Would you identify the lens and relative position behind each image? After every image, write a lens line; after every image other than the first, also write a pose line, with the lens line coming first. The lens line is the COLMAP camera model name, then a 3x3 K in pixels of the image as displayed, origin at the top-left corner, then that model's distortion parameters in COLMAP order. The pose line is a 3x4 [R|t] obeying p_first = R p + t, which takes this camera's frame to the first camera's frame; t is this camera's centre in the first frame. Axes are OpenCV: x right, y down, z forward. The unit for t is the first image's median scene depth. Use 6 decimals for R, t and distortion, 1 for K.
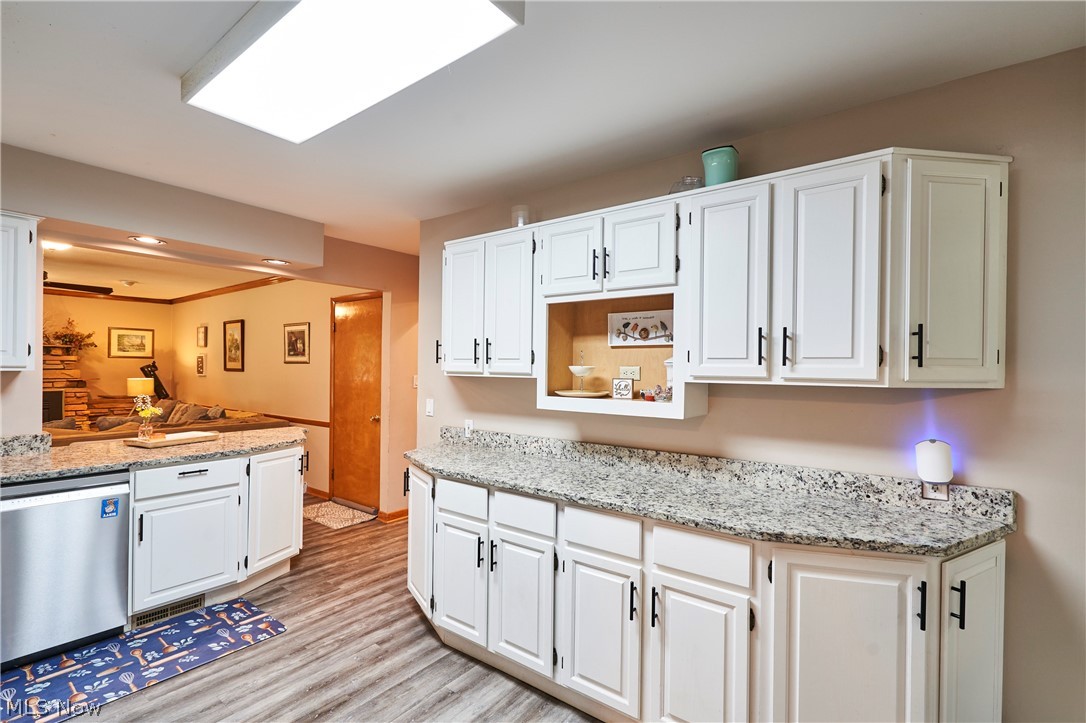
lens RADIAL K [[497.6, 0, 541.1], [0, 497.6, 367.7], [0, 0, 1]] dist [0.000764, 0.000367]
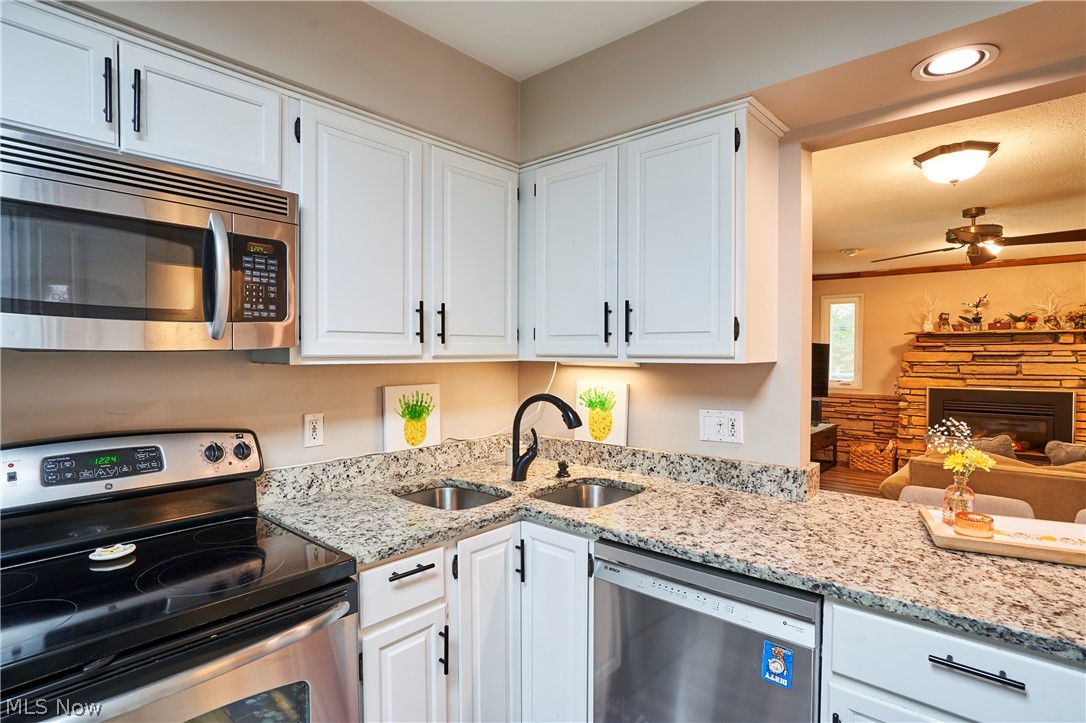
lens RADIAL K [[554.7, 0, 544.0], [0, 554.7, 367.0], [0, 0, 1]] dist [-0.022317, 0.000324]
pose [[-0.068030, 0.012274, -0.997608, -0.319375], [-0.001700, 0.999921, 0.012419, 0.001909], [0.997682, 0.002541, -0.068004, 0.746823]]
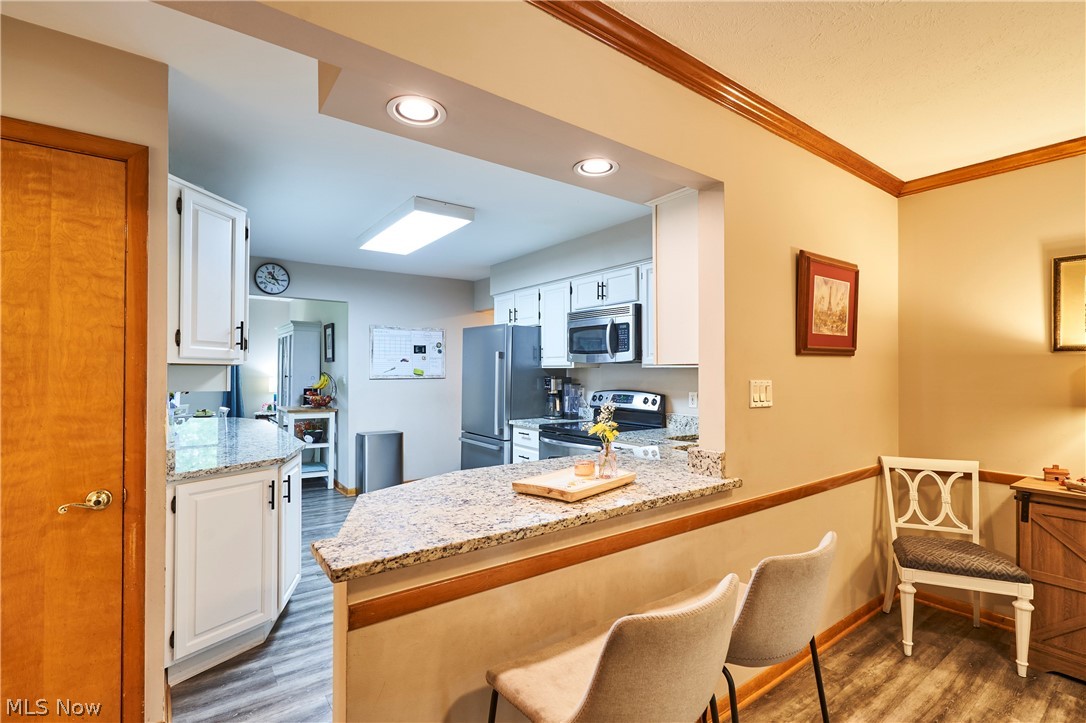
lens RADIAL K [[497.6, 0, 541.1], [0, 497.6, 367.7], [0, 0, 1]] dist [0.000764, 0.000367]
pose [[-0.960714, -0.013719, 0.277203, -1.152786], [-0.016284, 0.999843, -0.006950, 0.026881], [-0.277064, -0.011191, -0.960786, 2.069927]]
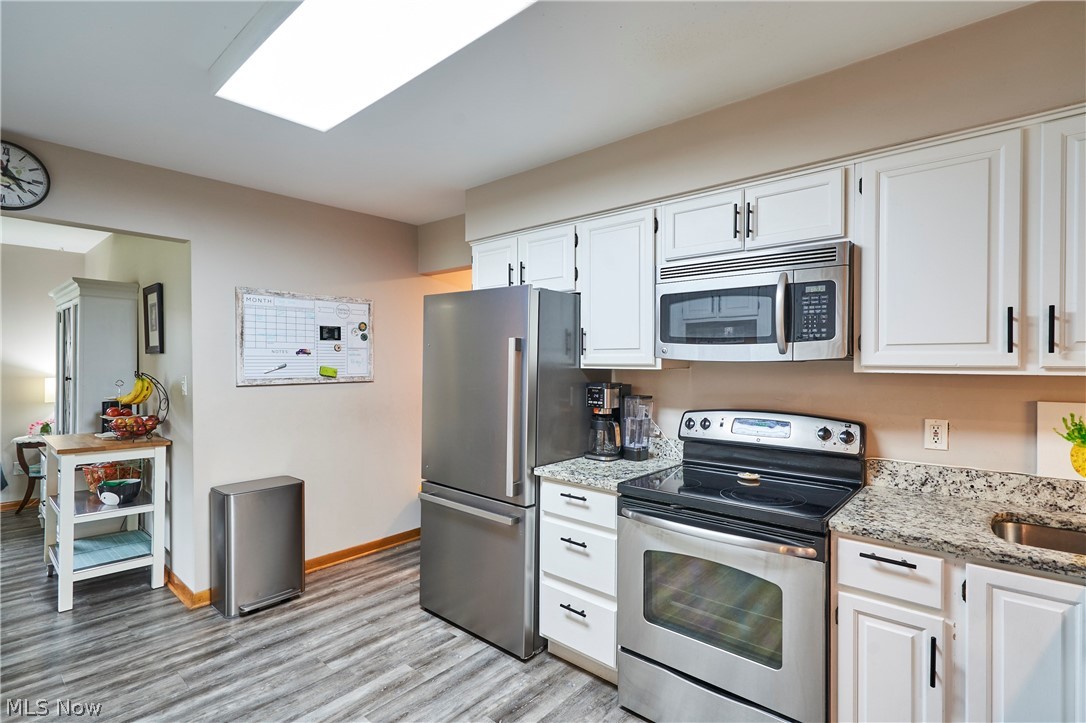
lens RADIAL K [[518.6, 0, 544.2], [0, 518.6, 366.1], [0, 0, 1]] dist [0.003275, 0.000813]
pose [[-0.998098, -0.016930, 0.059283, -0.549057], [-0.016529, 0.999837, 0.007241, 0.000407], [-0.059396, 0.006247, -0.998215, 1.264493]]
